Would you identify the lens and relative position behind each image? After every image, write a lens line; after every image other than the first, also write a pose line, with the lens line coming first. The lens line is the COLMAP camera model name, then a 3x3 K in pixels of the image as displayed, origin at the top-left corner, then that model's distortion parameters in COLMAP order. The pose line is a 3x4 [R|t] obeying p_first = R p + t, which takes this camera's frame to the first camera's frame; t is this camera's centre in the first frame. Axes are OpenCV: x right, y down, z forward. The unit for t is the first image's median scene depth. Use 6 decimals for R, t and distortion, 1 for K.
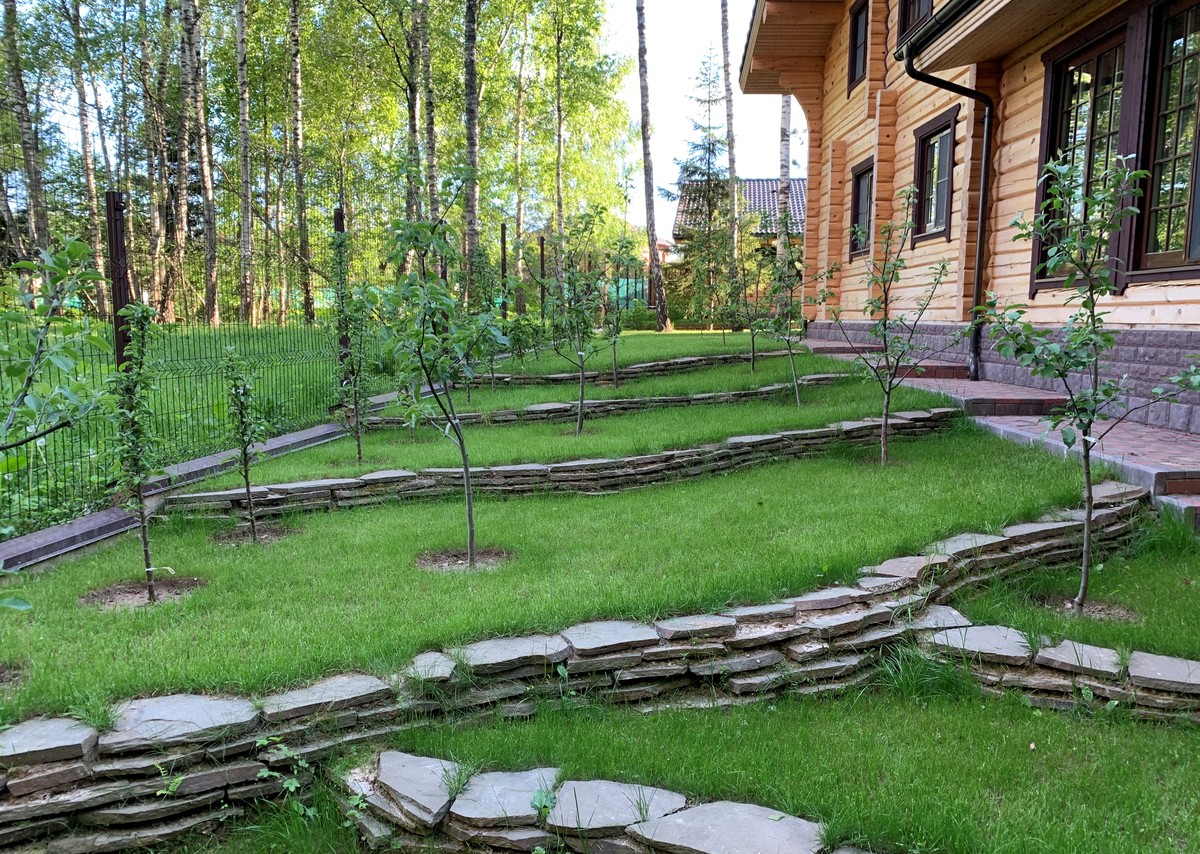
lens RADIAL K [[961.4, 0, 505.2], [0, 961.4, 427.9], [0, 0, 1]] dist [0.013531, -0.010863]
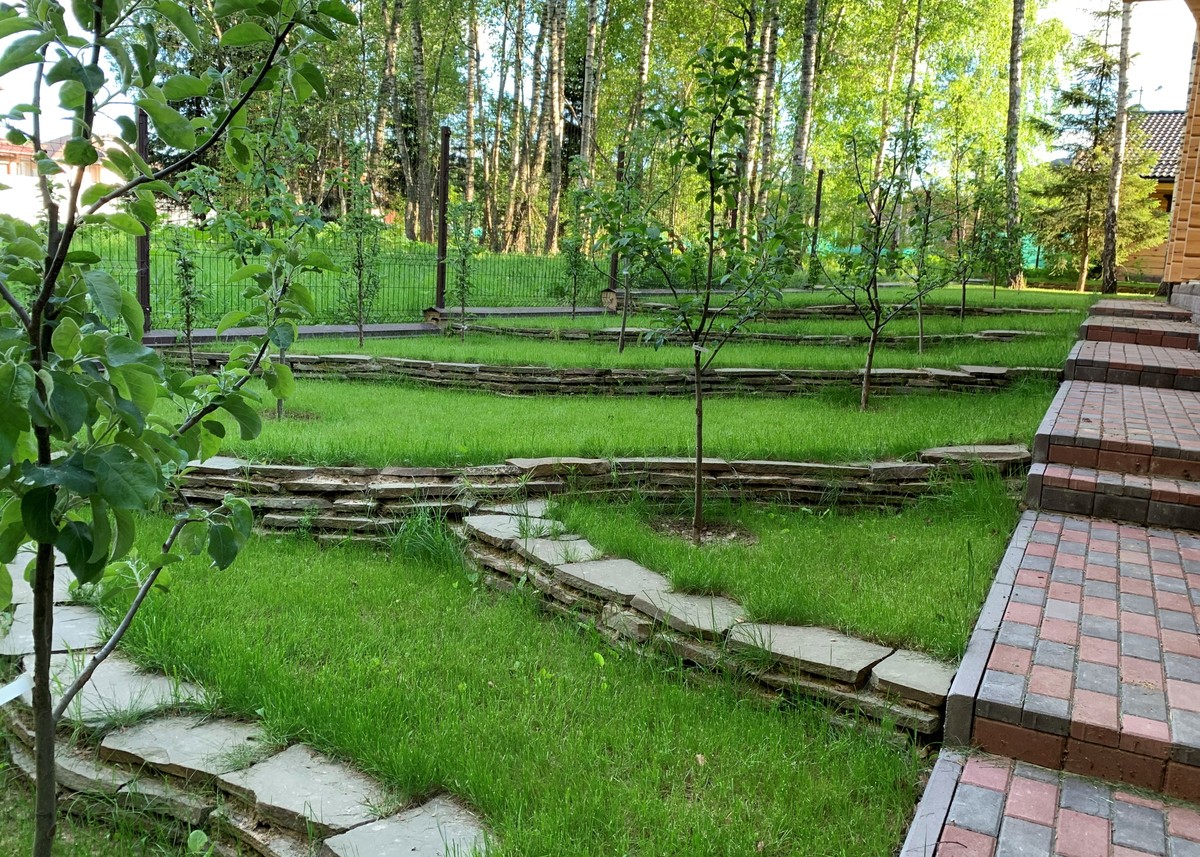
lens RADIAL K [[961.4, 0, 505.2], [0, 961.4, 429.4], [0, 0, 1]] dist [0.013531, -0.010863]
pose [[0.896137, 0.131301, -0.423908, 0.146907], [-0.106697, 0.990955, 0.081382, 0.005347], [0.430760, -0.027700, 0.902041, 0.011532]]
